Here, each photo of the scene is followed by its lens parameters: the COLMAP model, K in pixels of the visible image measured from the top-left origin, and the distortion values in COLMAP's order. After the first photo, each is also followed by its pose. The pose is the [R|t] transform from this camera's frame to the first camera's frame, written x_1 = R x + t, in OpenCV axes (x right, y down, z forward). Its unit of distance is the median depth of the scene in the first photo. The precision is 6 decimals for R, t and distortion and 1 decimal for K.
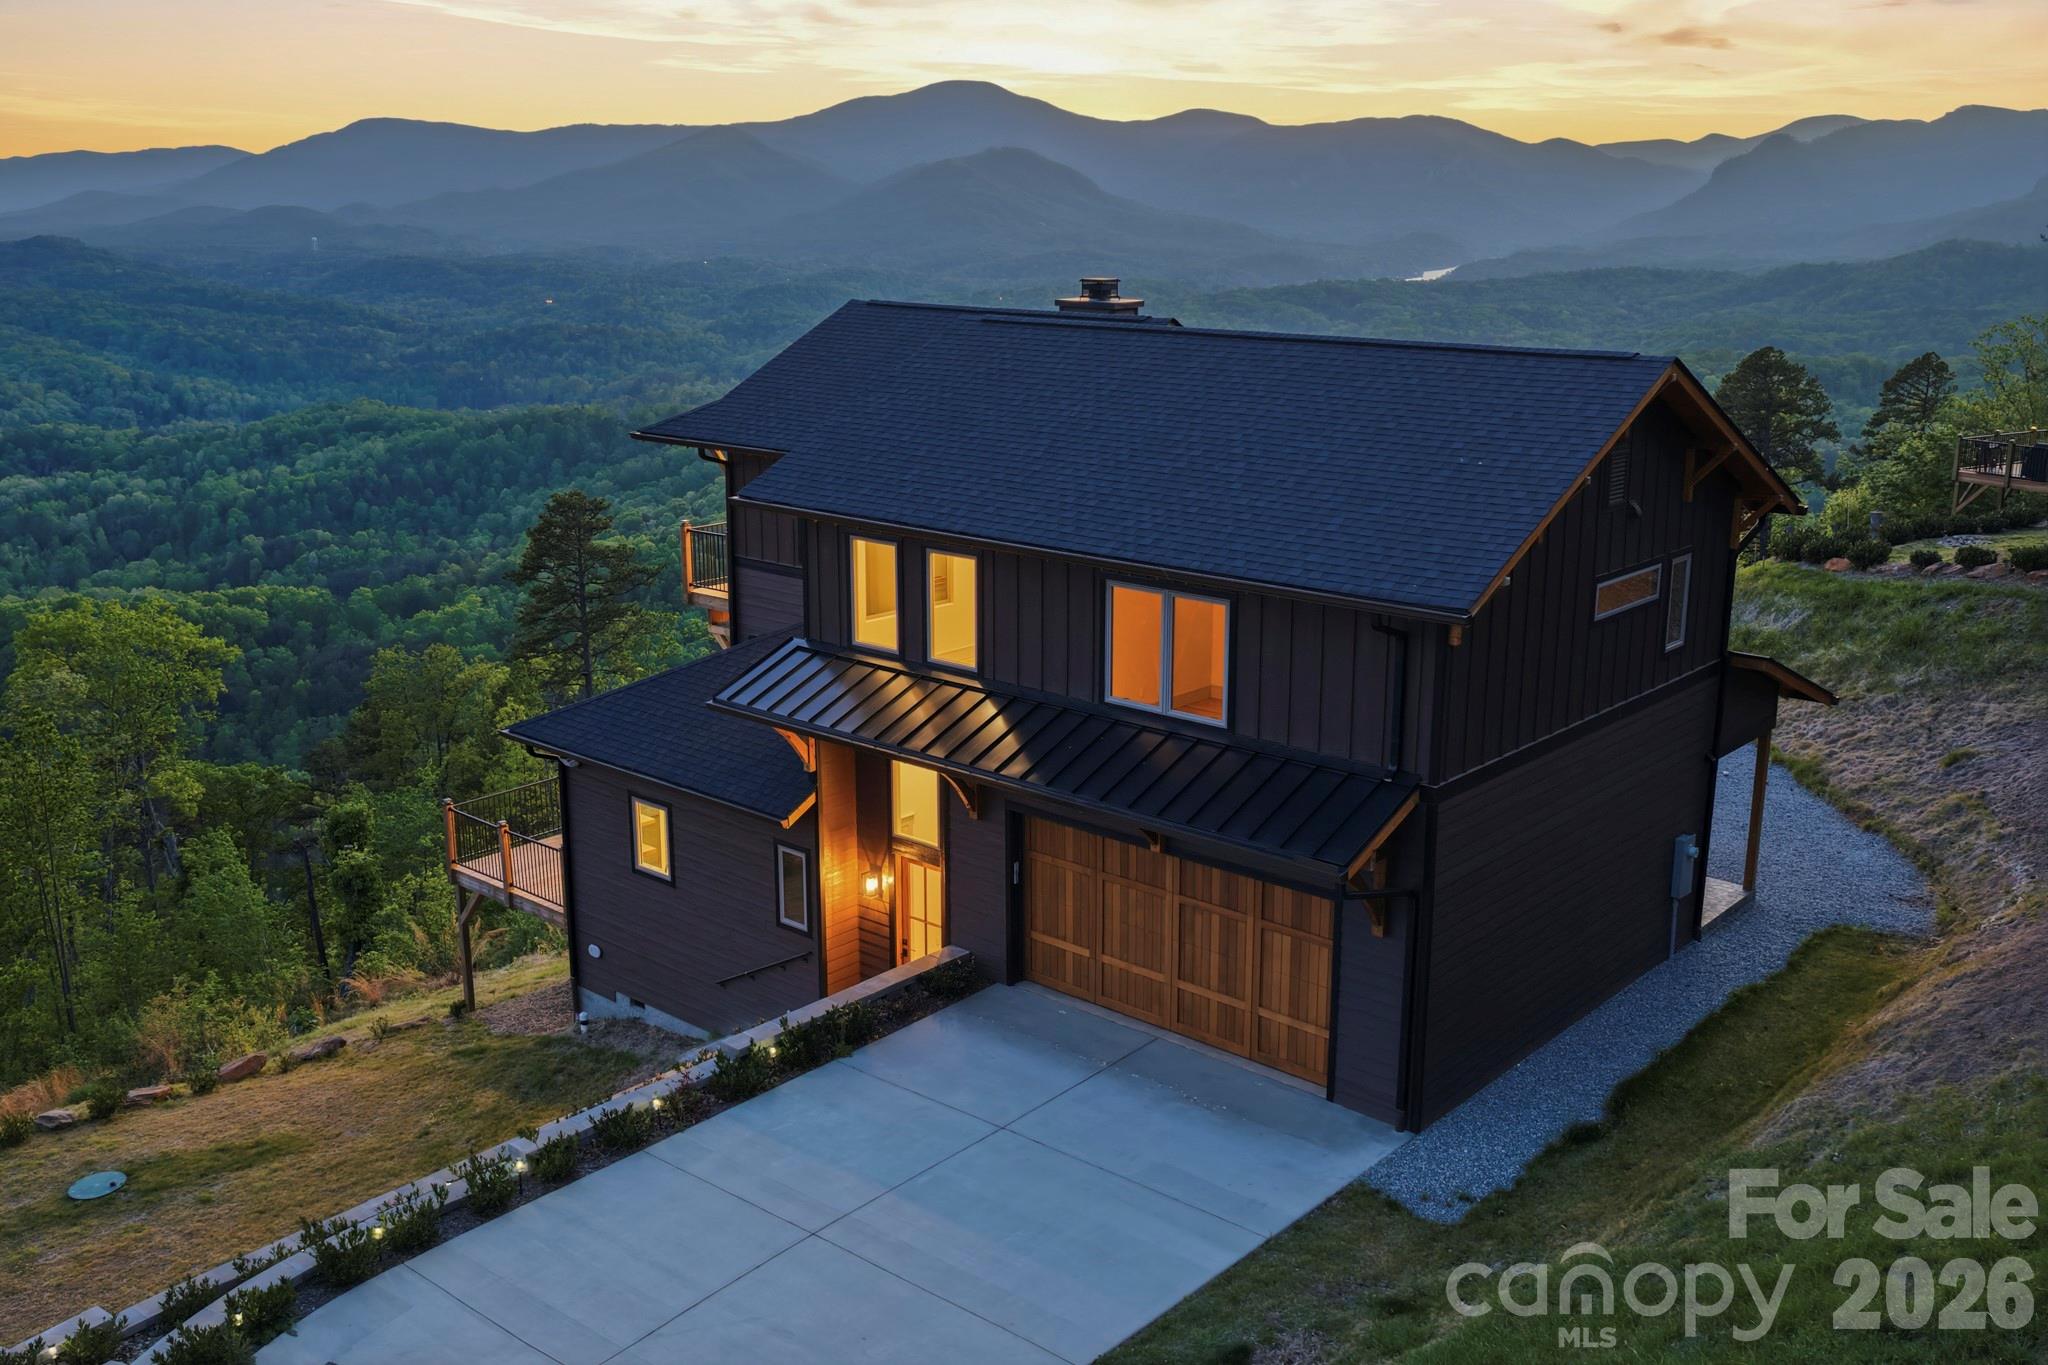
lens RADIAL K [[1895.3, 0, 1030.3], [0, 1895.3, 682.6], [0, 0, 1]] dist [0.002784, 0.006679]
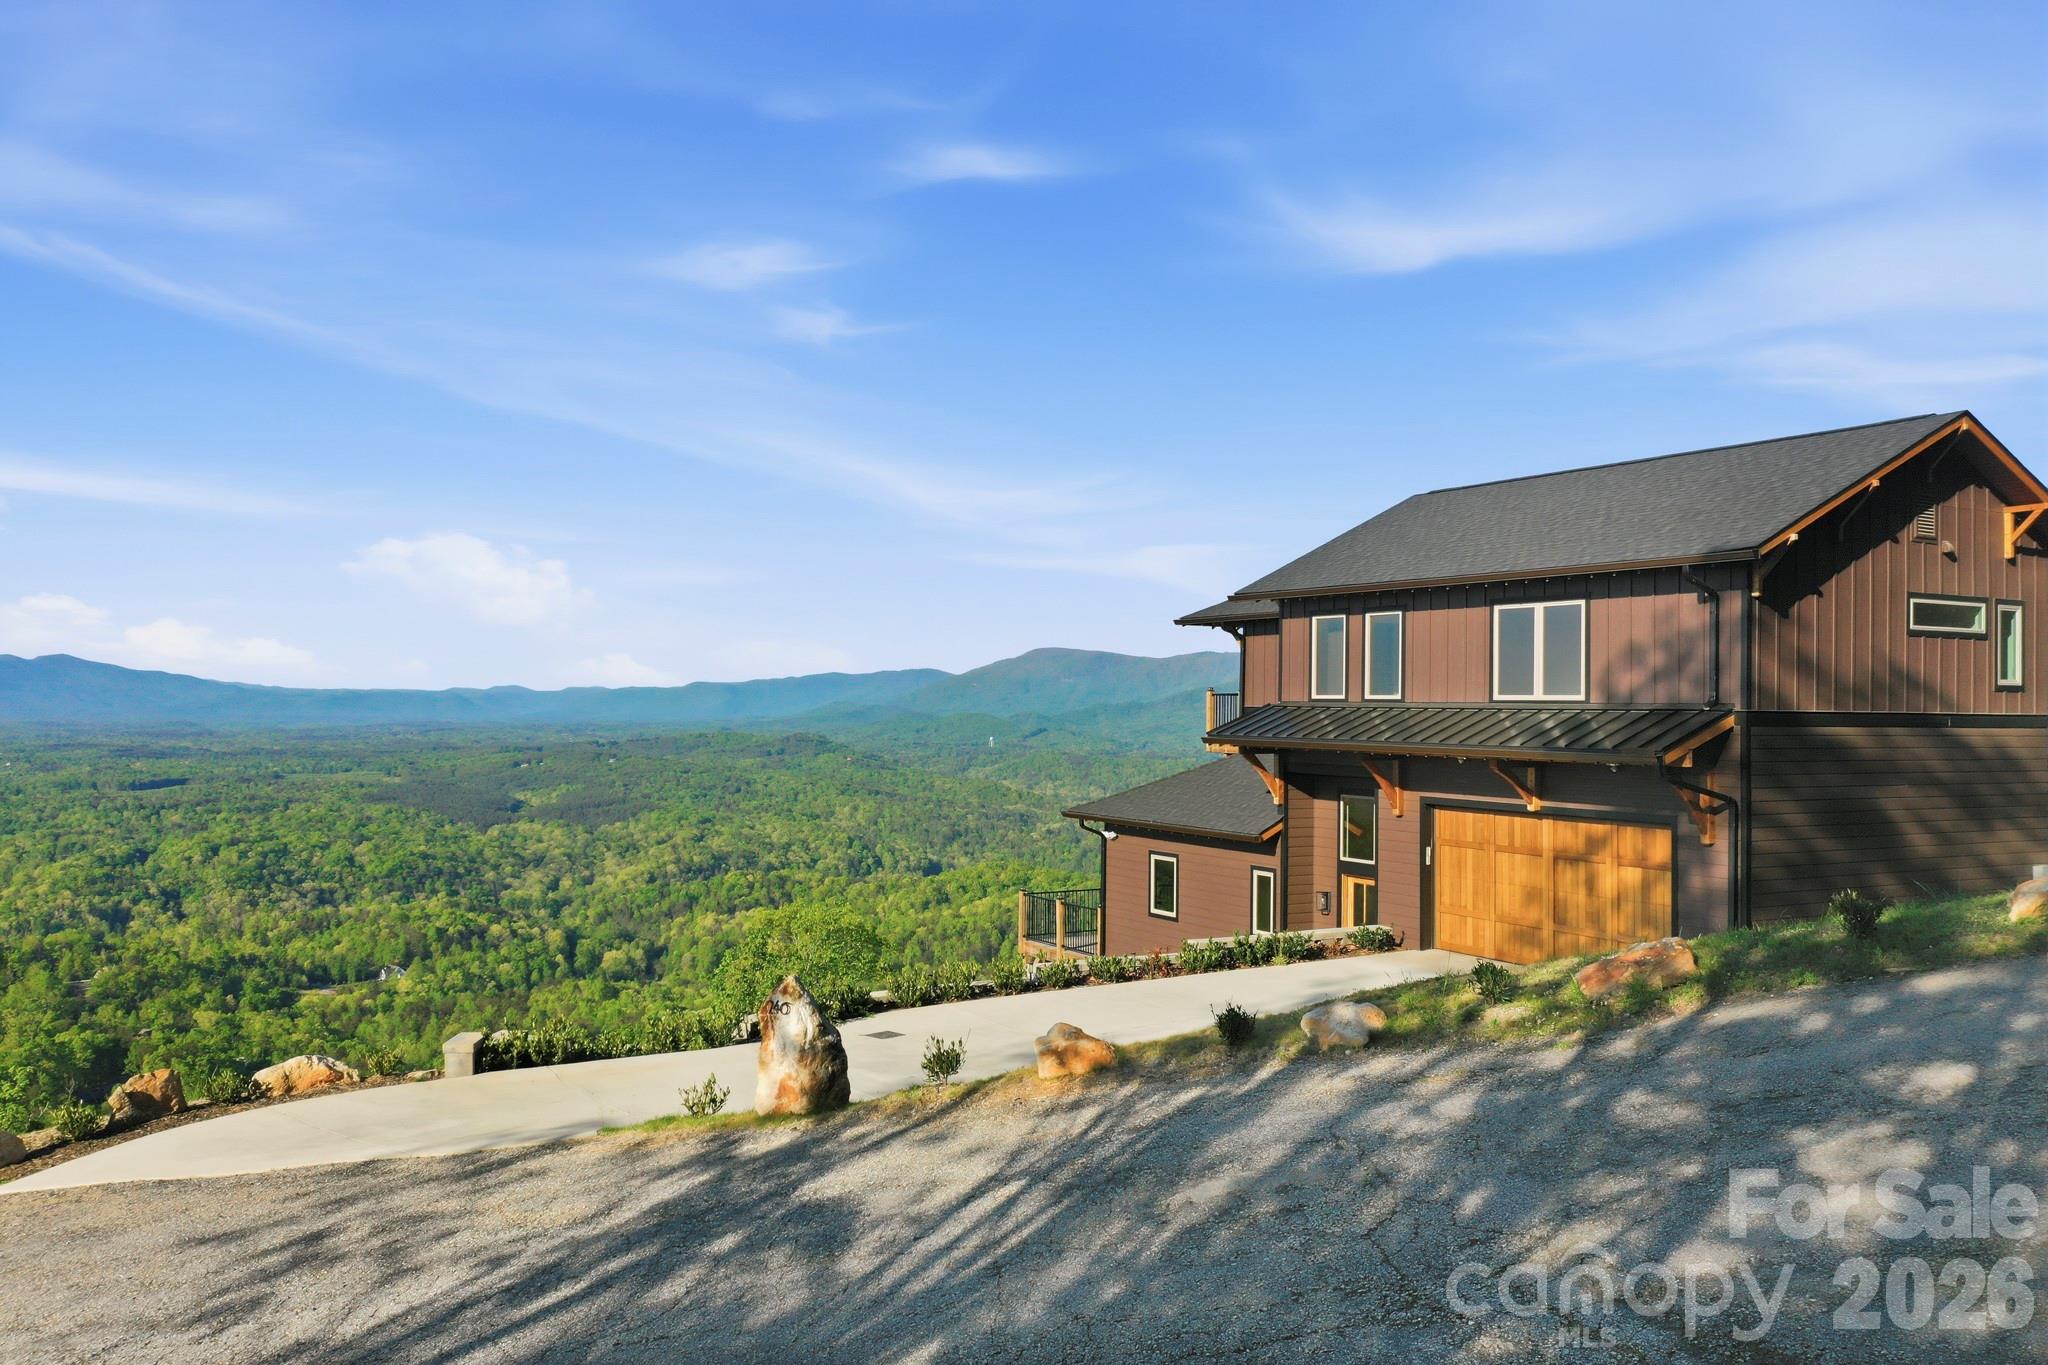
lens RADIAL K [[1630.1, 0, 1017.9], [0, 1630.1, 683.4], [0, 0, 1]] dist [0.019138, -0.000132]
pose [[0.943946, 0.003789, -0.330079, 0.029187], [-0.091277, 0.963943, -0.249963, 0.089131], [0.317230, 0.266080, 0.910256, -0.037088]]
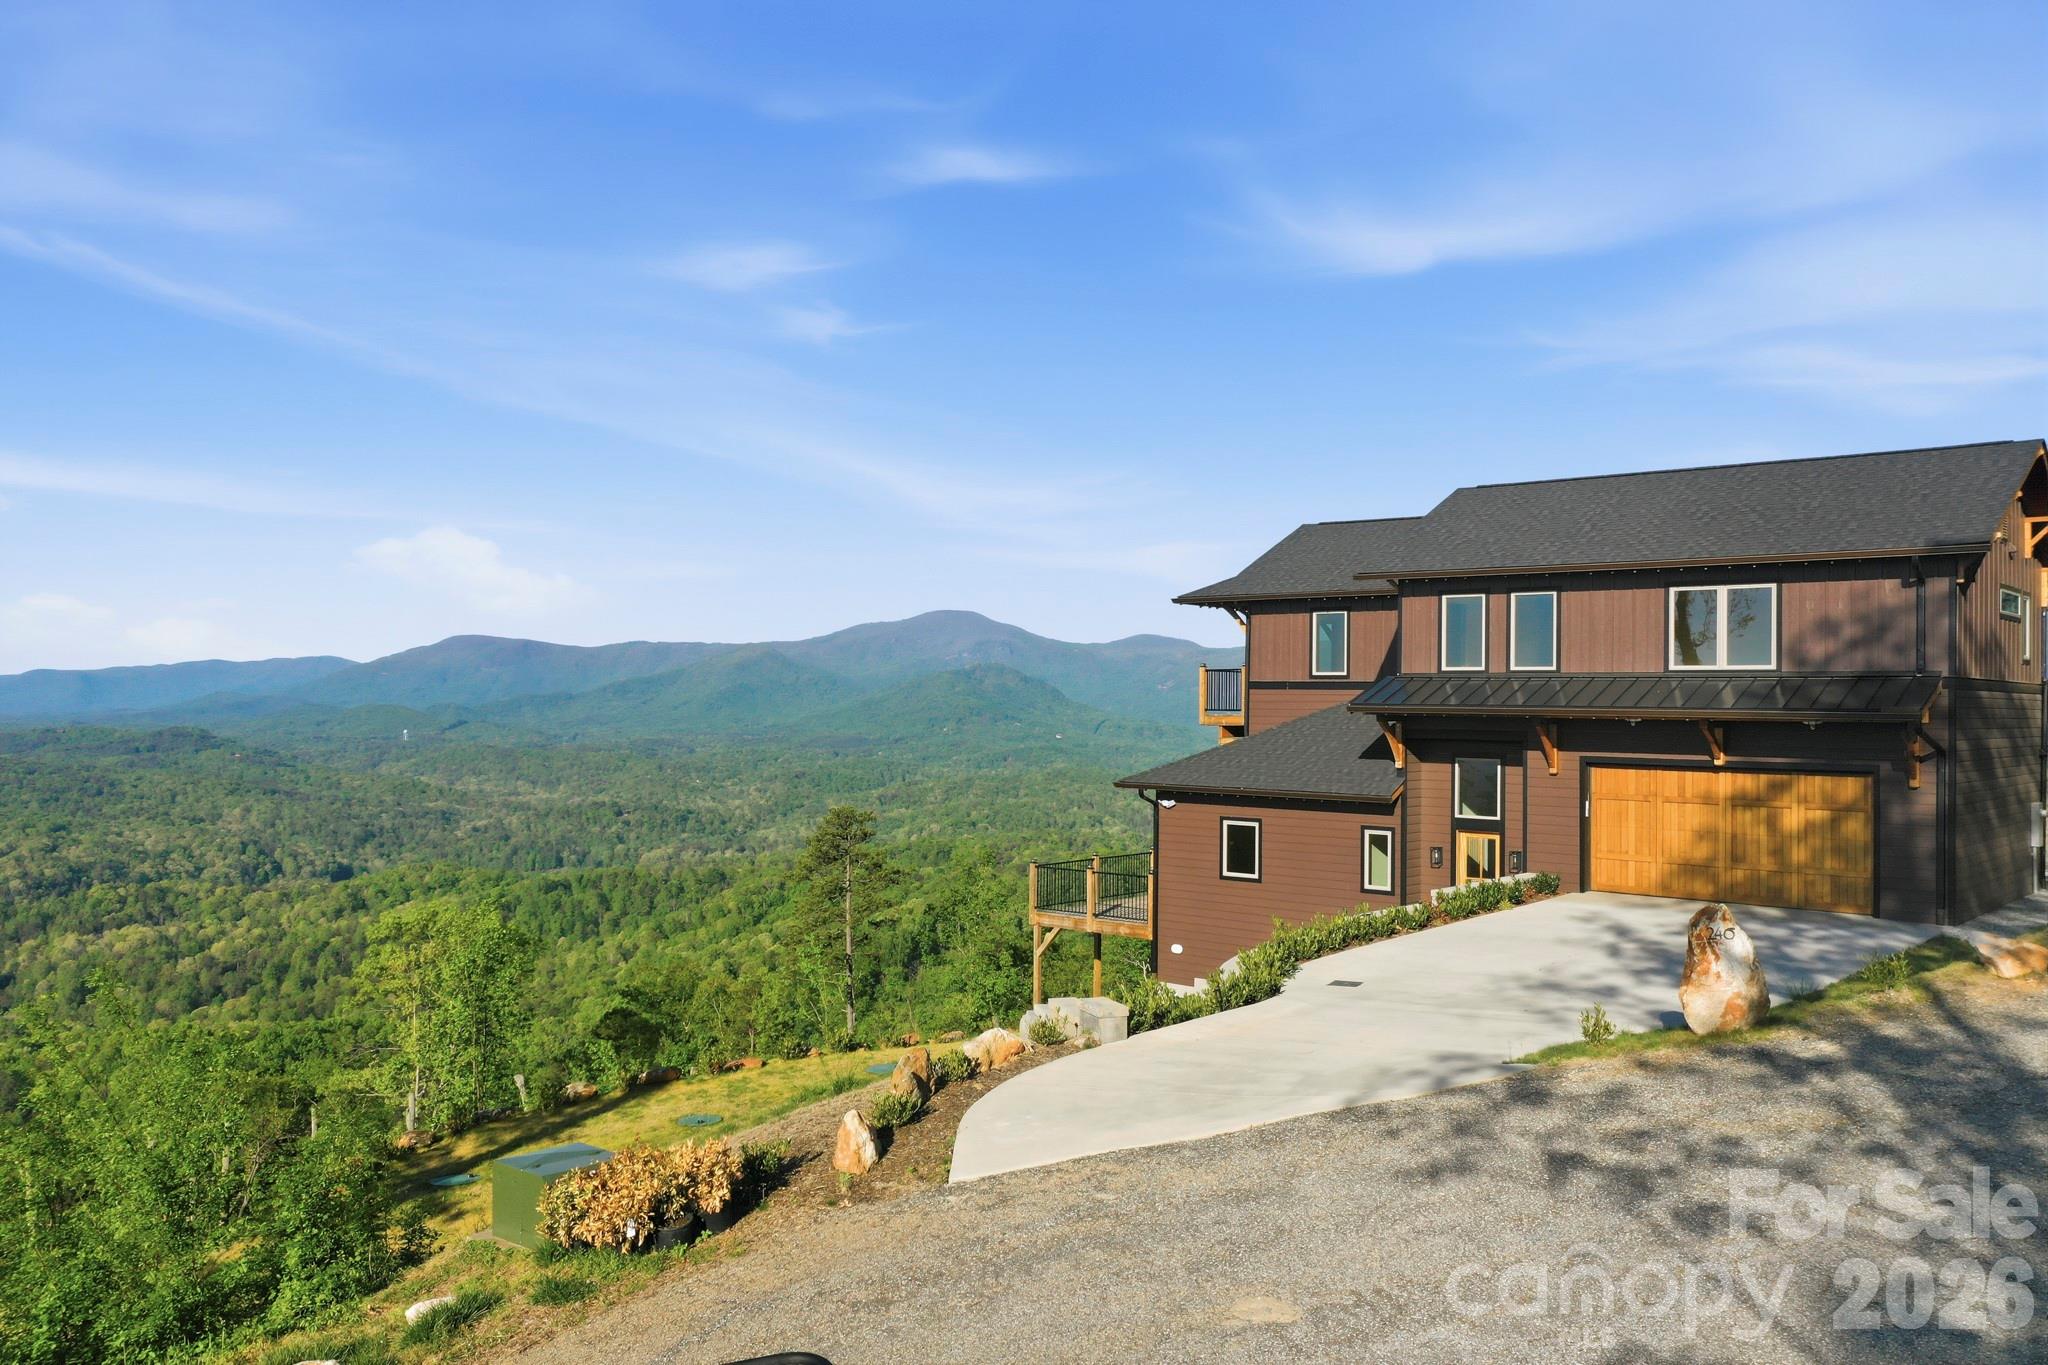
lens RADIAL K [[1630.1, 0, 1017.9], [0, 1630.1, 683.4], [0, 0, 1]] dist [0.019138, -0.000132]
pose [[0.999922, 0.008003, 0.009627, -0.139693], [-0.005209, 0.965226, -0.261367, 0.103598], [-0.011384, 0.261296, 0.965192, -0.067645]]
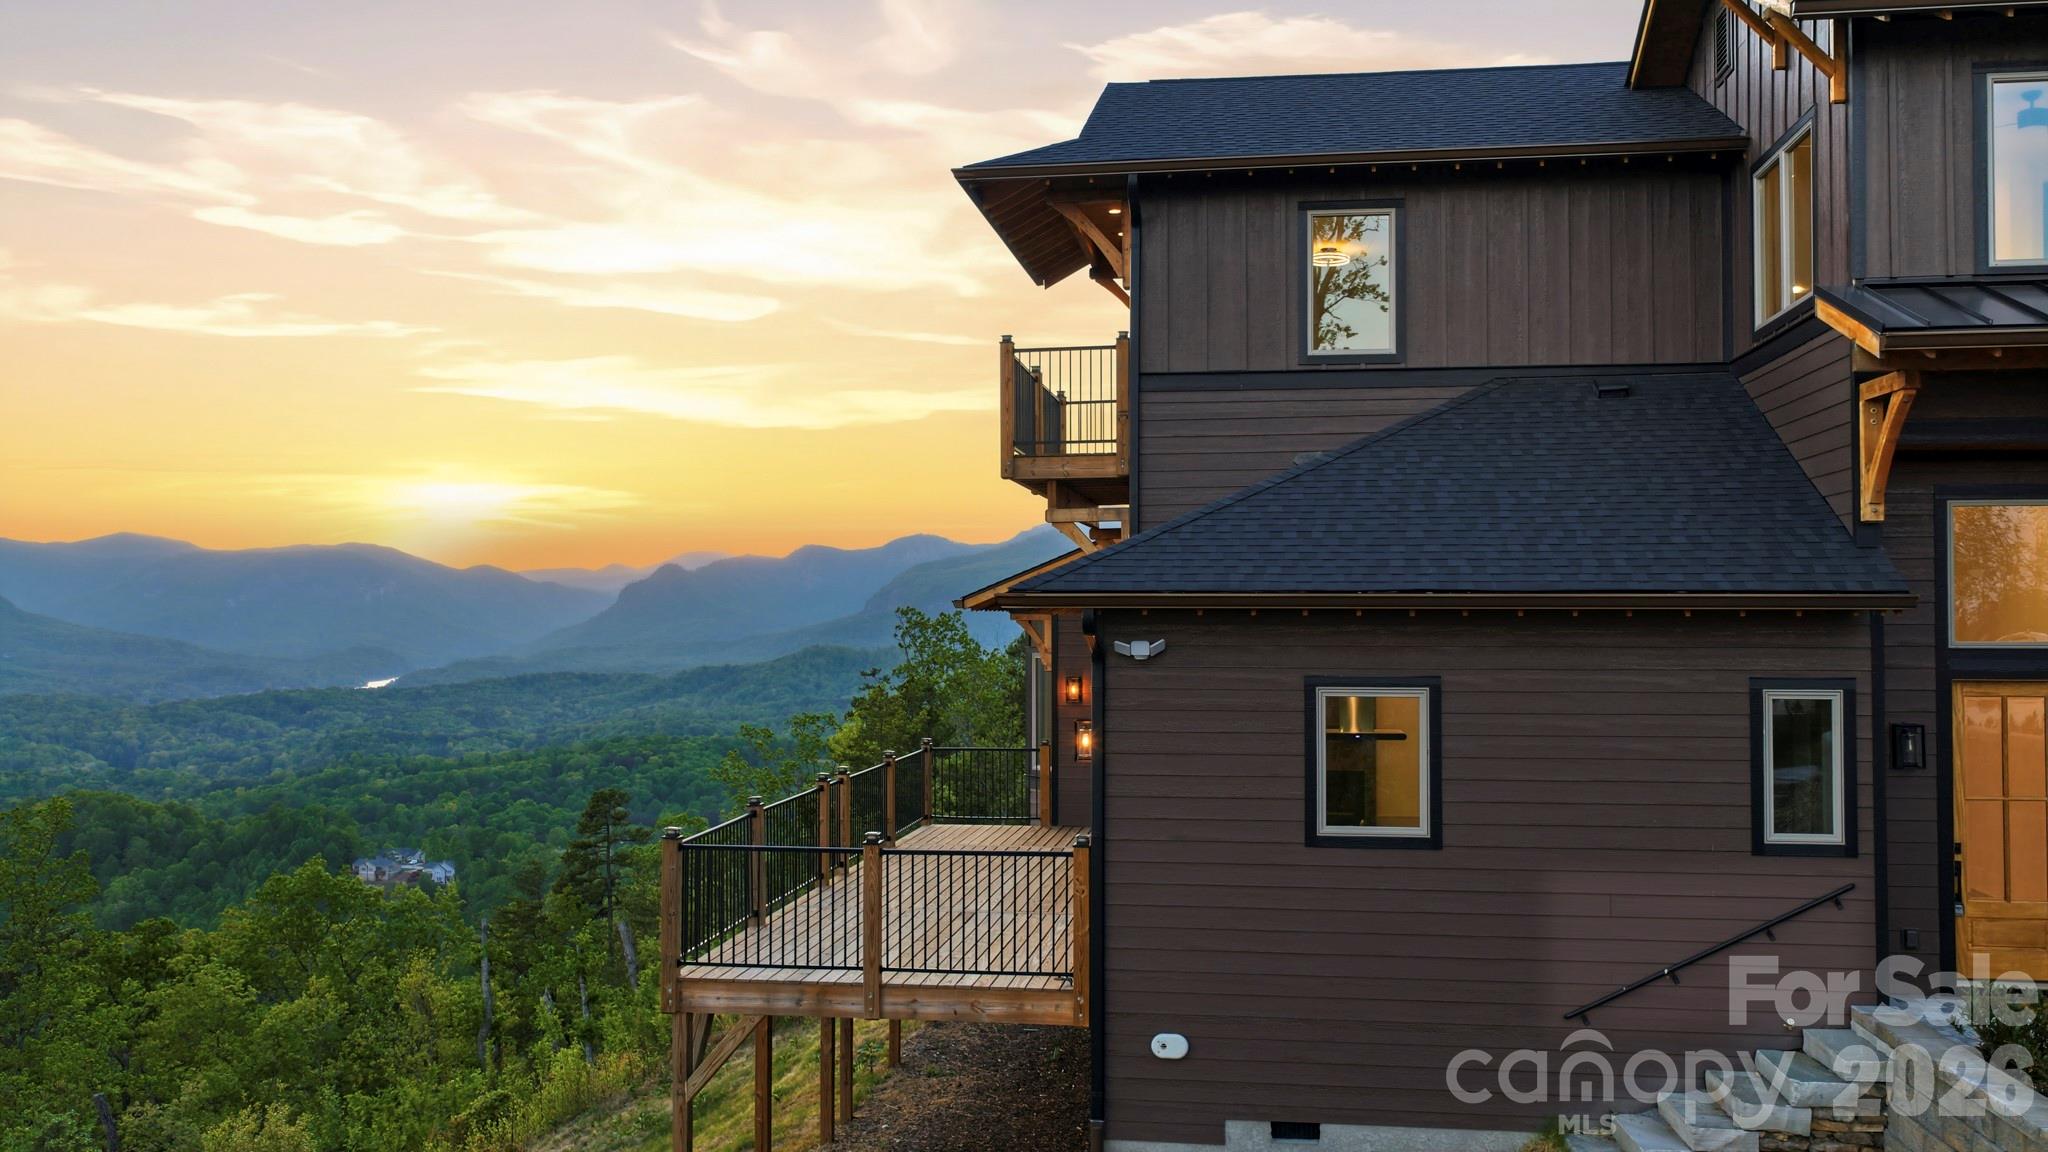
lens RADIAL K [[1710.3, 0, 1028.5], [0, 1710.3, 573.2], [0, 0, 1]] dist [-0.019241, 0.060337]
pose [[0.839590, 0.011536, 0.543099, -0.197902], [0.137385, 0.962763, -0.232837, 0.047858], [-0.525561, 0.270101, 0.806741, 0.246029]]
